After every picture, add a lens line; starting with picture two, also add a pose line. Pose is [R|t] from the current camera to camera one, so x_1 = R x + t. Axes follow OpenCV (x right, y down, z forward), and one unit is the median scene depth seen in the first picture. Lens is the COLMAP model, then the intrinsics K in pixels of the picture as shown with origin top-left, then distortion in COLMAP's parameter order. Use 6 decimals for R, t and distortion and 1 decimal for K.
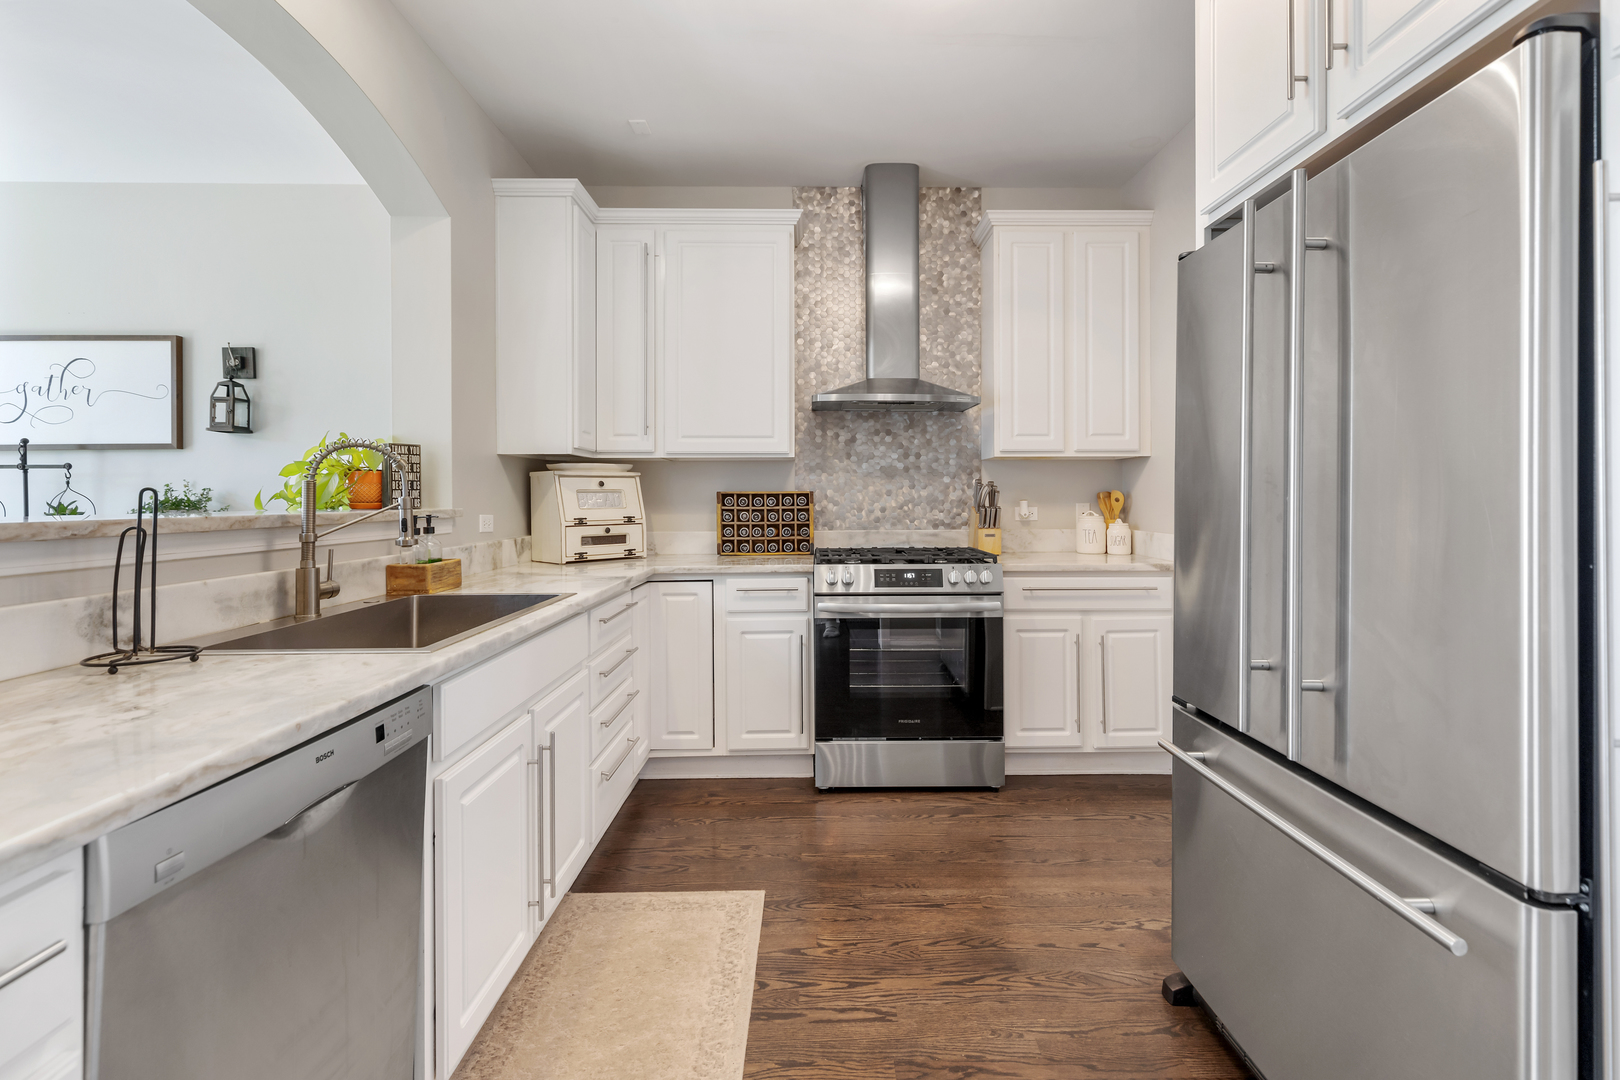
lens RADIAL K [[728.9, 0, 838.1], [0, 728.9, 498.9], [0, 0, 1]] dist [0.001504, -0.002110]
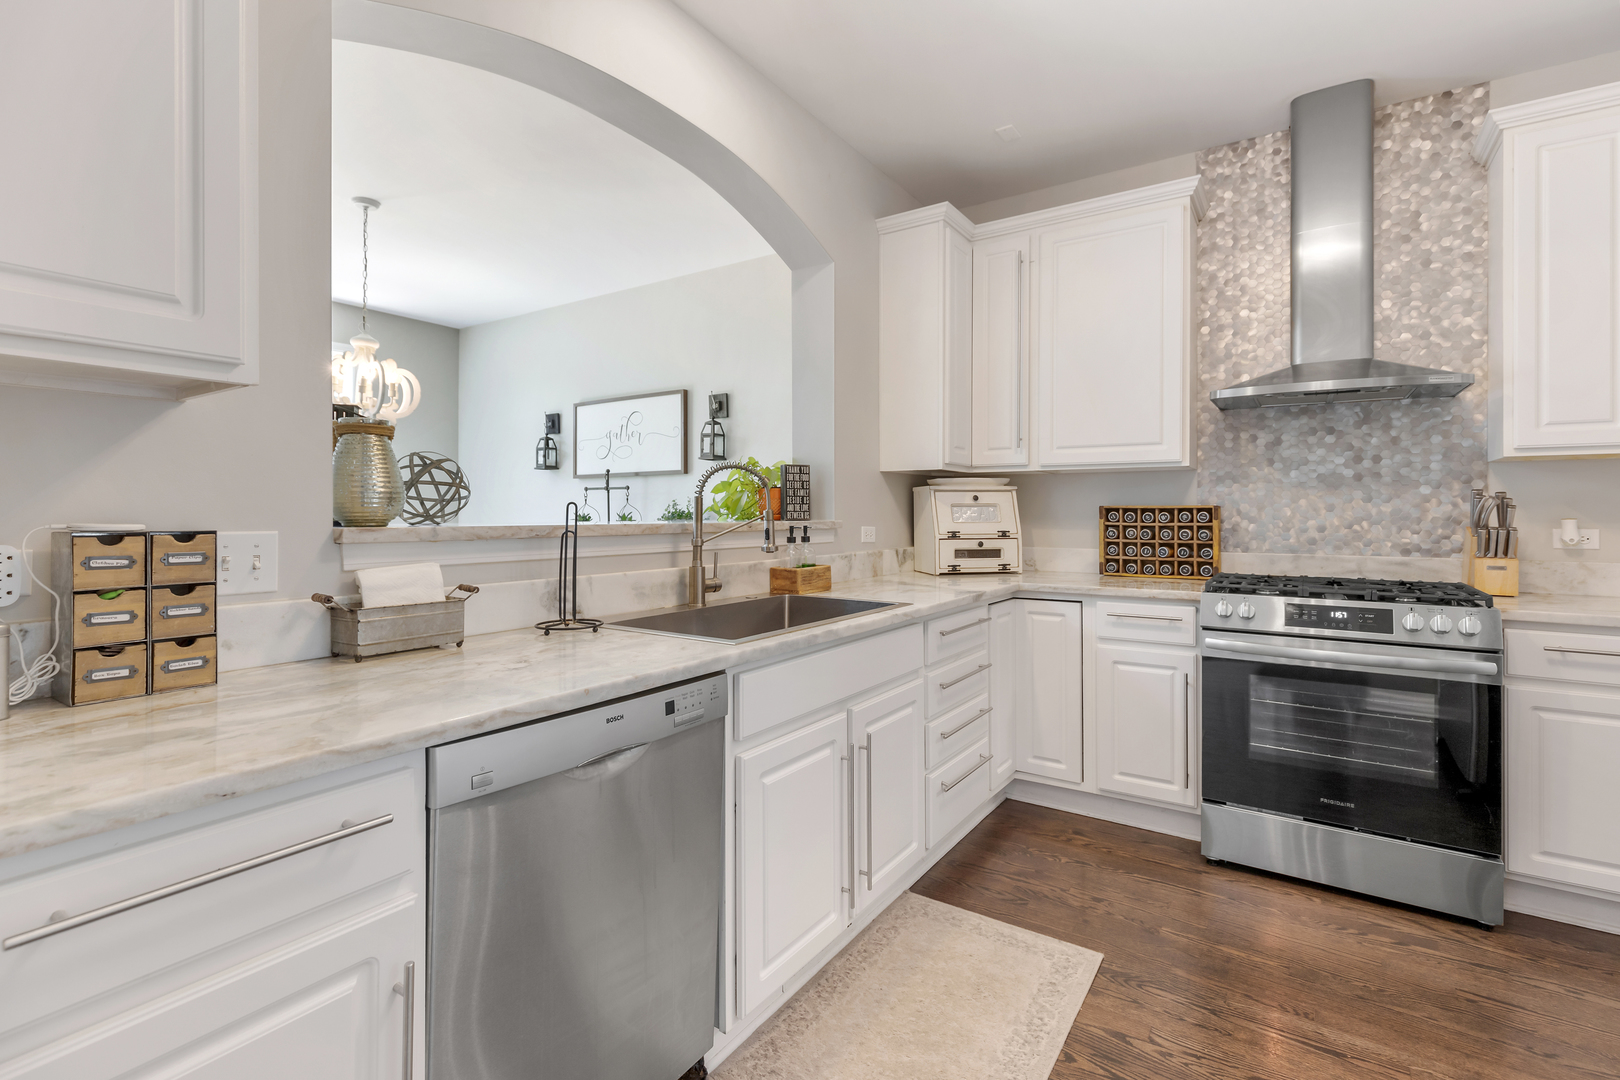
lens RADIAL K [[728.9, 0, 835.4], [0, 728.9, 515.6], [0, 0, 1]] dist [0.001504, -0.002110]
pose [[0.823831, 0.008254, -0.566776, 0.093461], [-0.006557, 0.999966, 0.005033, -0.000208], [0.566798, -0.000430, 0.823857, 0.059370]]
